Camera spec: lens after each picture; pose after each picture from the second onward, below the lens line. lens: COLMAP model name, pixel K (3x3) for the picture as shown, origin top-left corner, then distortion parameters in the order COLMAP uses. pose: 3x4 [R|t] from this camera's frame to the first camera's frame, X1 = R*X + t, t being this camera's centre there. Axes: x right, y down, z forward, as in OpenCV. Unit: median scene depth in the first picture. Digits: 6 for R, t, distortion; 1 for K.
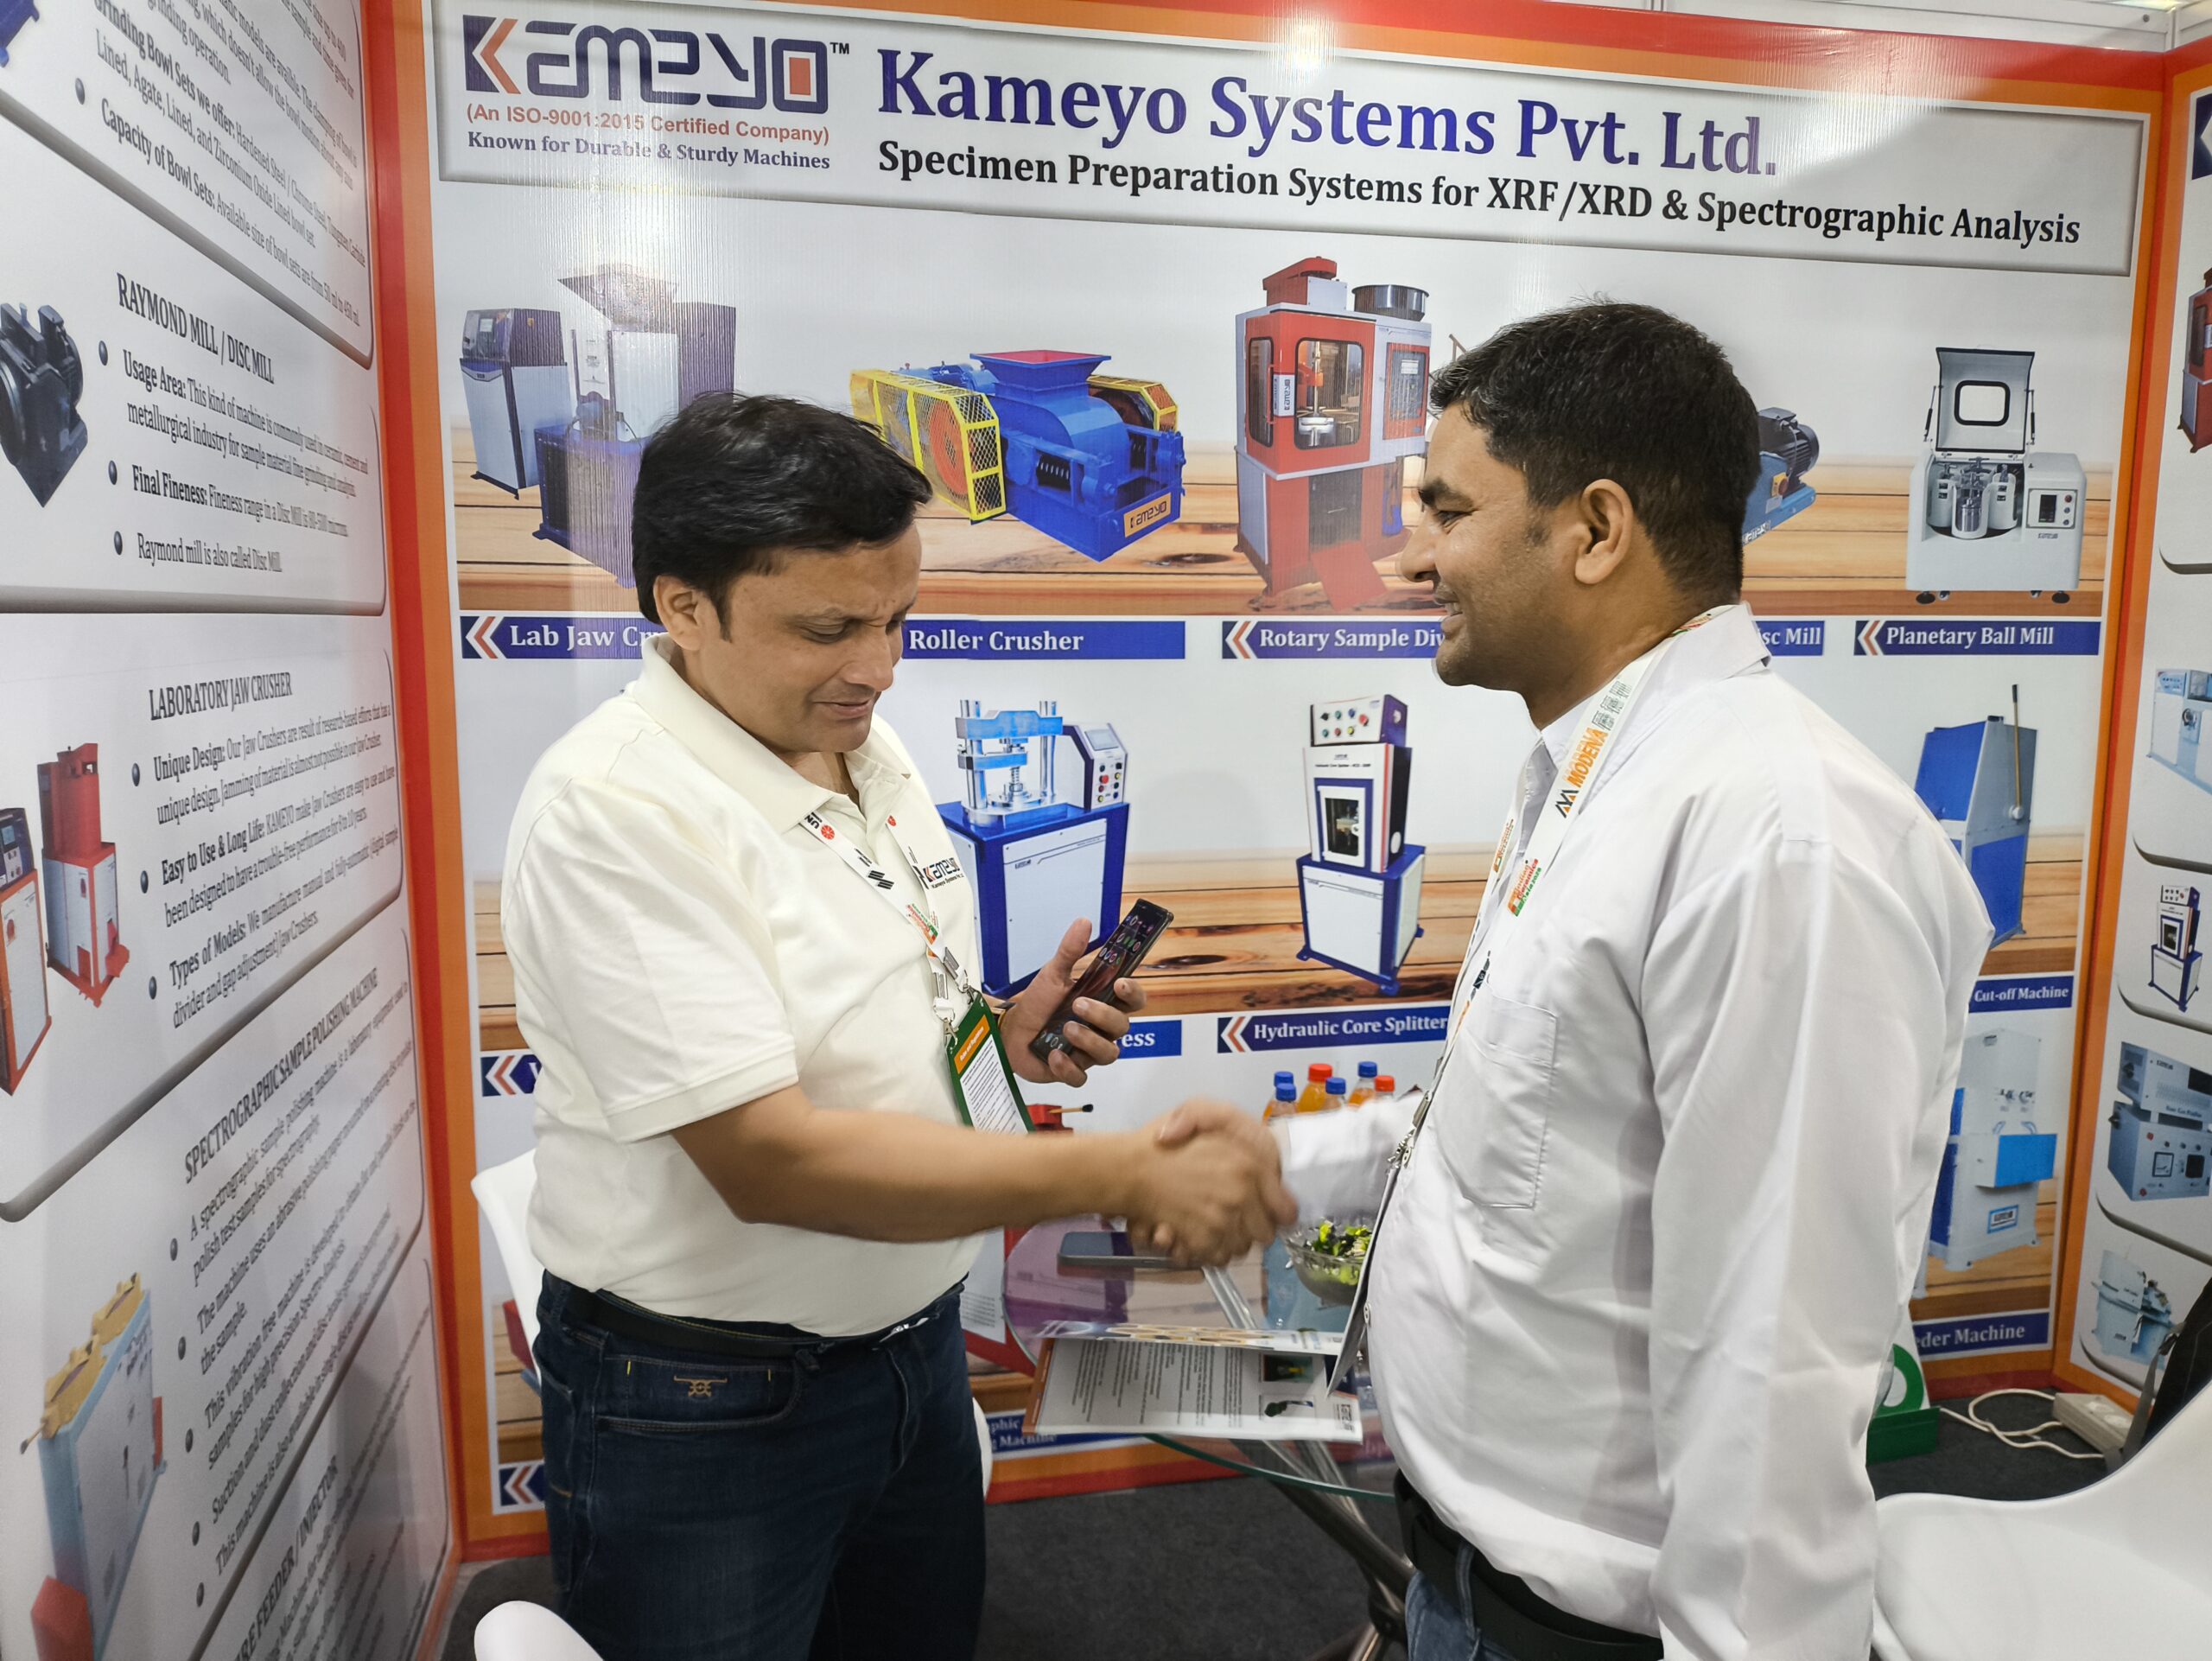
lens RADIAL K [[1643.5, 0, 1109.4], [0, 1643.5, 831.4], [0, 0, 1]] dist [0.136666, -0.263543]
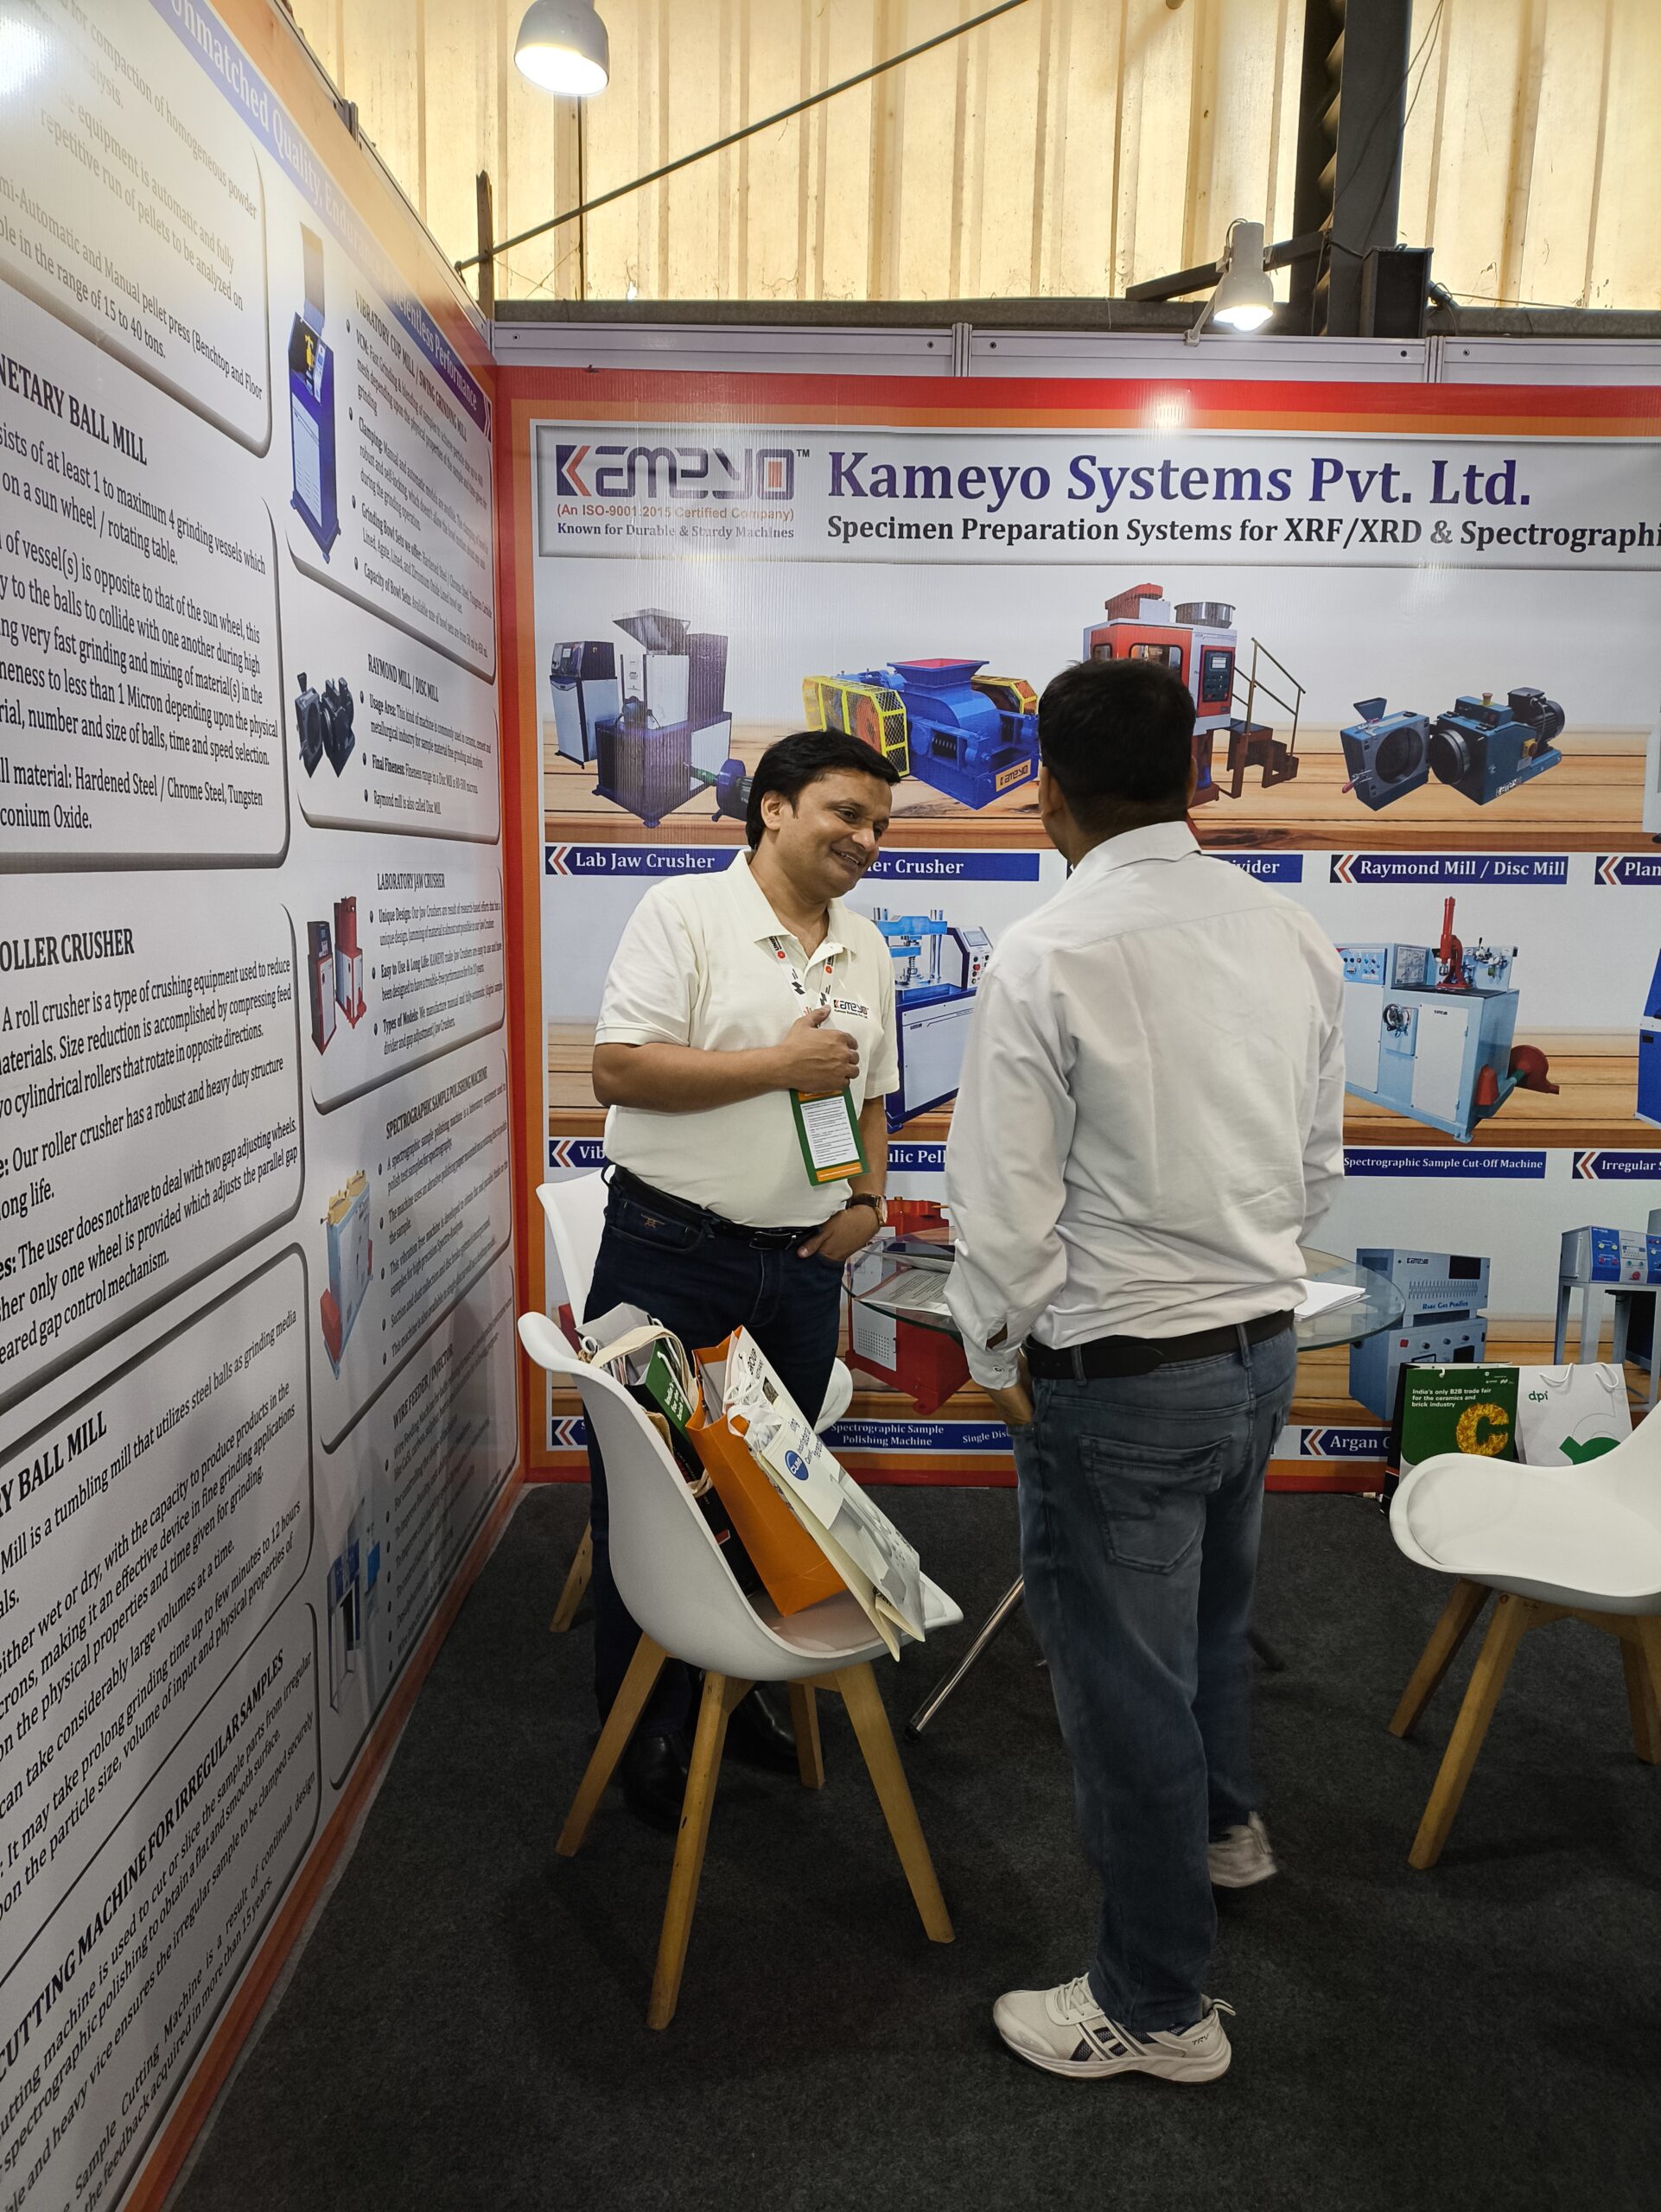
lens RADIAL K [[1610.7, 0, 830.6], [0, 1610.7, 1100.4], [0, 0, 1]] dist [0.156480, -0.289387]
pose [[0.977980, 0.038150, -0.205181, 0.161010], [-0.035460, 0.999230, 0.016775, 0.062082], [0.205663, -0.009130, 0.978580, -0.358612]]
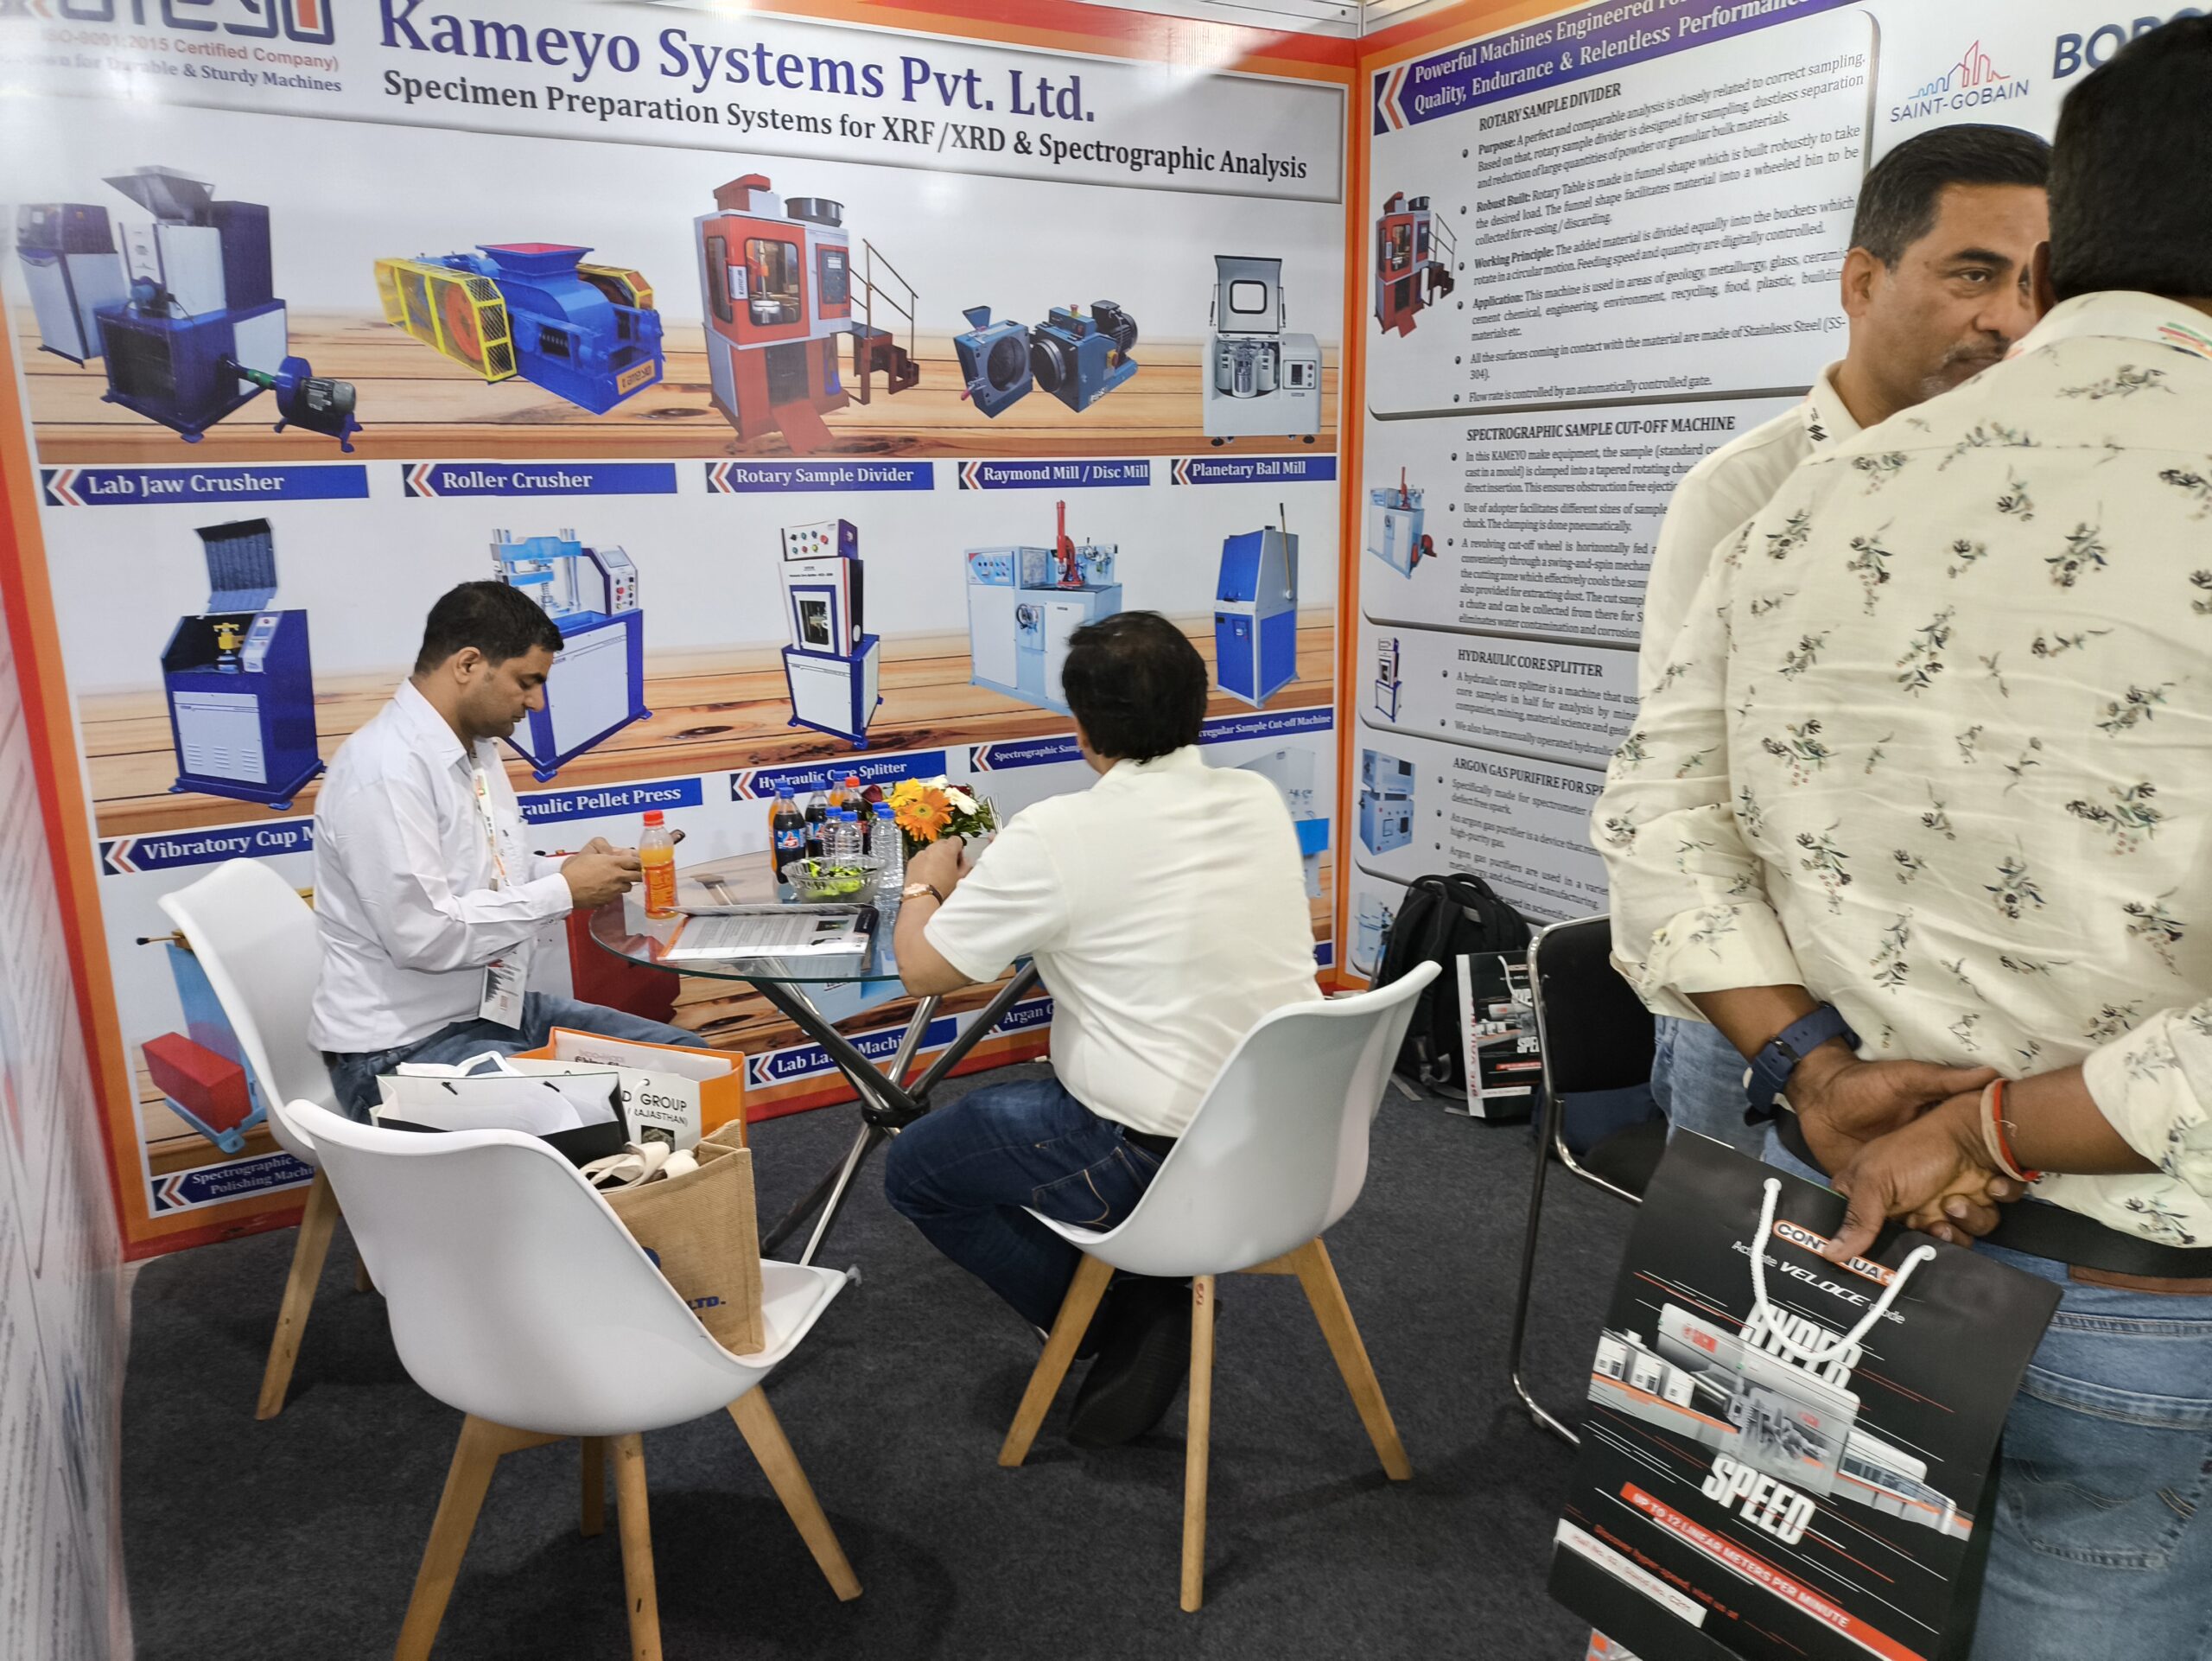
lens RADIAL K [[1610.7, 0, 1122.0], [0, 1610.7, 821.0], [0, 0, 1]] dist [0.156480, -0.289387]
pose [[0.948584, -0.085442, 0.304774, -0.035402], [0.059080, 0.993750, 0.094711, 0.048539], [-0.310962, -0.071835, 0.947704, -0.326485]]
